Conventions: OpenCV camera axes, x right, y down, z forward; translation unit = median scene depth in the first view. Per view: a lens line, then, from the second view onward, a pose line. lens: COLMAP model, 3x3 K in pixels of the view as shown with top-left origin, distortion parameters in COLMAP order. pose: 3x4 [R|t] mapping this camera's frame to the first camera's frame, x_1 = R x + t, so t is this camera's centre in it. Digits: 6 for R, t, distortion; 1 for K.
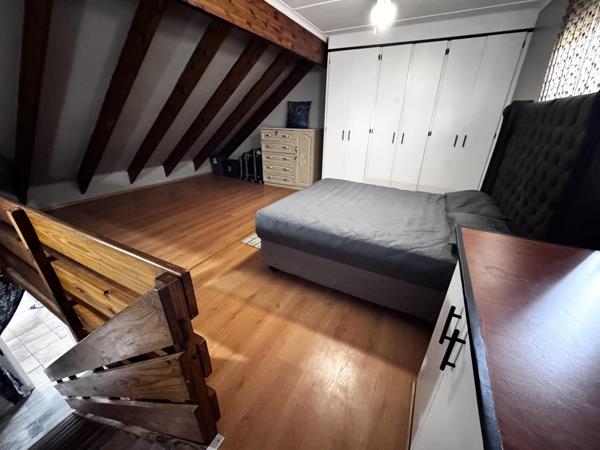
lens RADIAL K [[240.0, 0, 300.0], [0, 240.0, 225.0], [0, 0, 1]] dist [-0.001654, -0.000189]
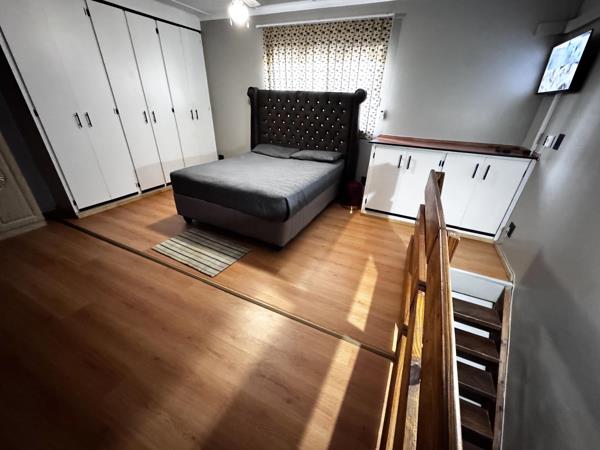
lens RADIAL K [[240.0, 0, 300.0], [0, 240.0, 225.0], [0, 0, 1]] dist [-0.001654, -0.000189]
pose [[-0.052672, -0.470158, 0.881009, -0.863796], [0.388566, 0.803058, 0.451790, -0.289671], [-0.919914, 0.366126, 0.140389, 0.644690]]
